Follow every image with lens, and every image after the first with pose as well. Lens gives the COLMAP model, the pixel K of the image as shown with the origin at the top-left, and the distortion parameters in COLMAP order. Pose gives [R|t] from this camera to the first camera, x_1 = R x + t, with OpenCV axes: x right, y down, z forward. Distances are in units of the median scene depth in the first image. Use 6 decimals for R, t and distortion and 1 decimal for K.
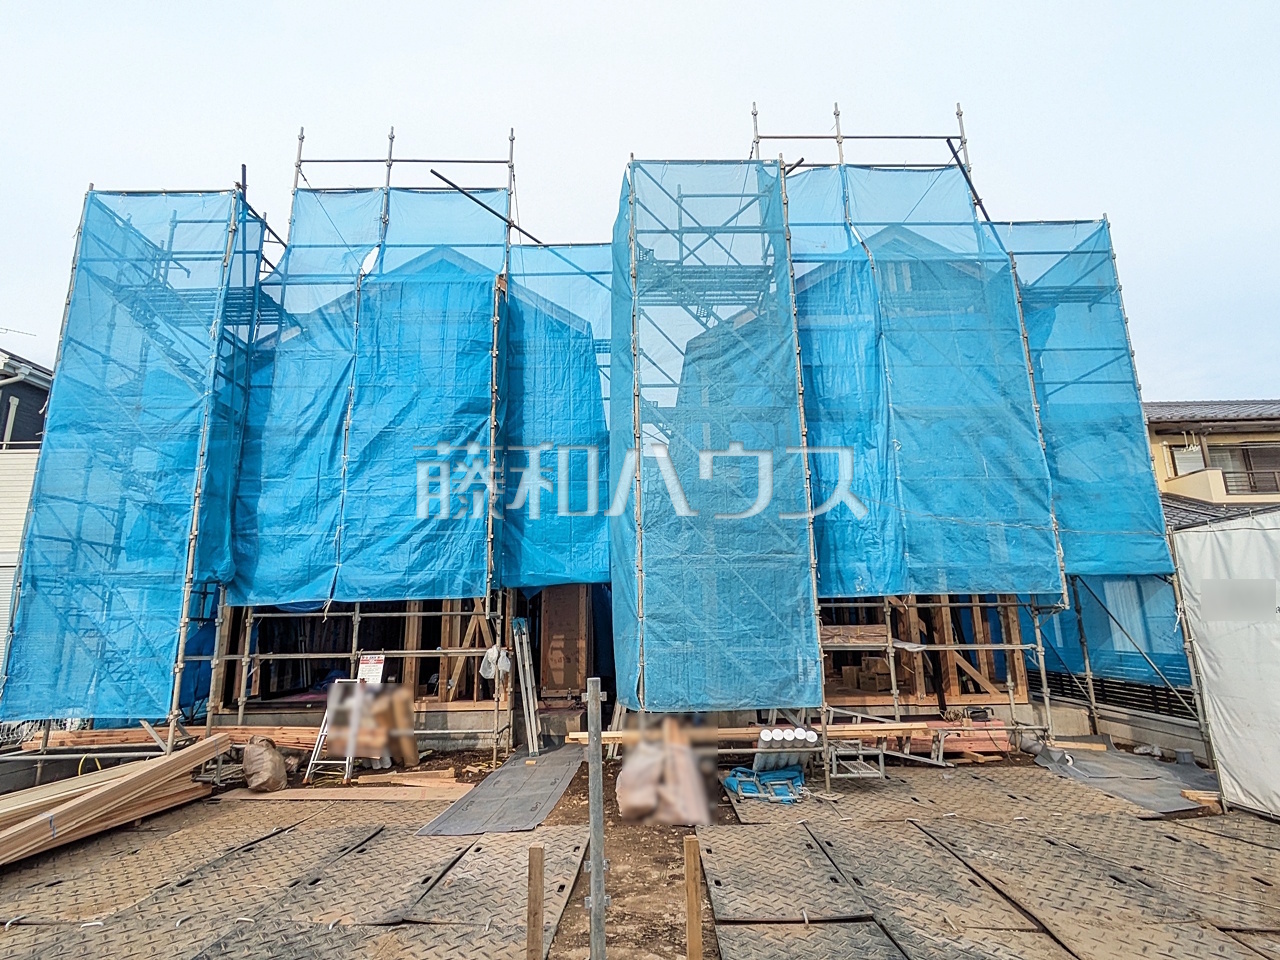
lens RADIAL K [[638.4, 0, 640.4], [0, 638.4, 487.1], [0, 0, 1]] dist [0.000967, 0.000468]
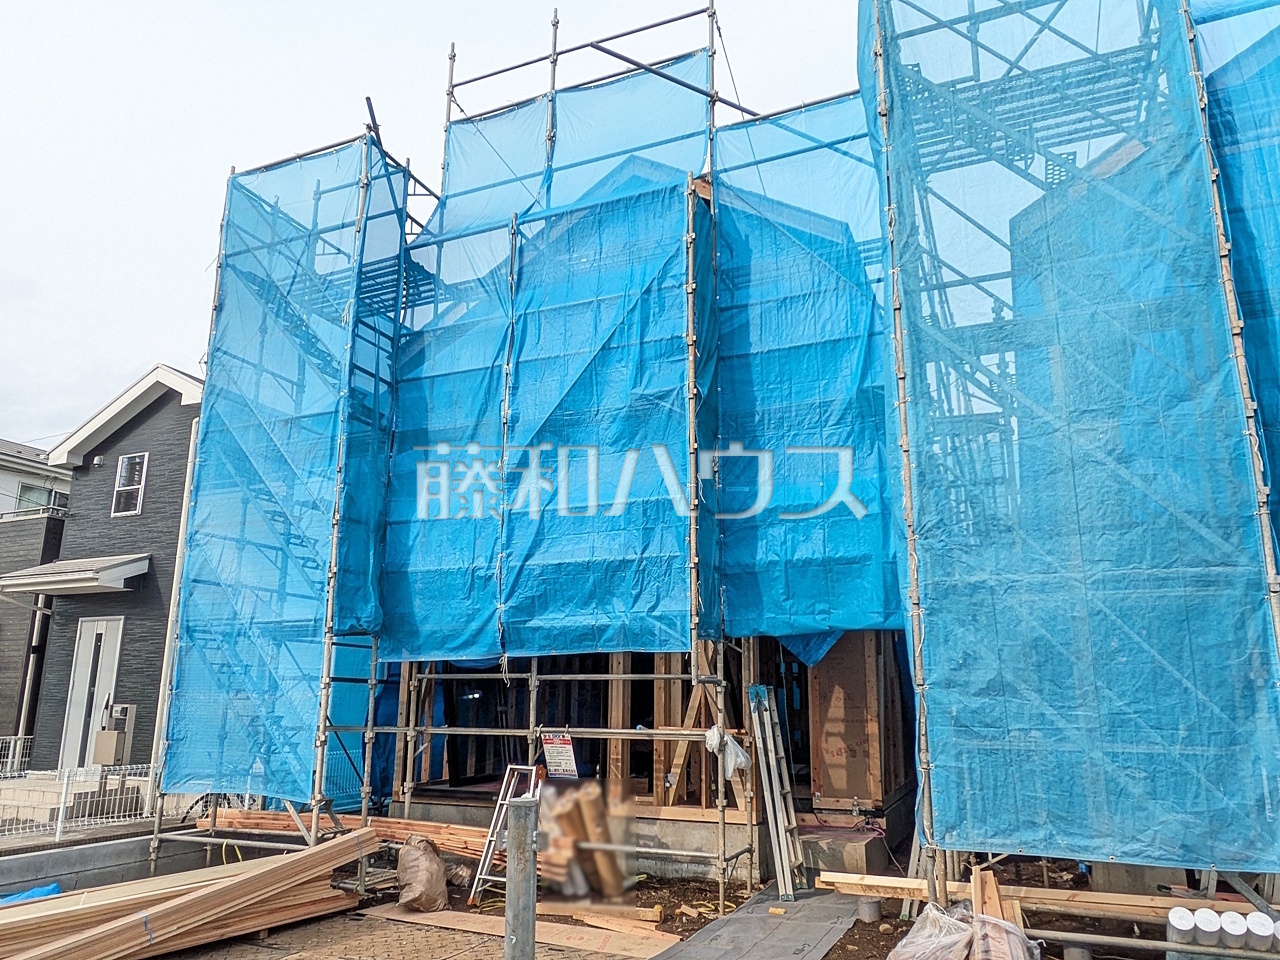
lens RADIAL K [[873.5, 0, 648.1], [0, 873.5, 509.6], [0, 0, 1]] dist [0.005514, -0.001290]
pose [[0.916262, -0.064157, -0.395408, 0.077376], [0.063287, 0.997879, -0.015259, 0.032982], [0.395548, -0.011043, 0.918379, 0.139487]]
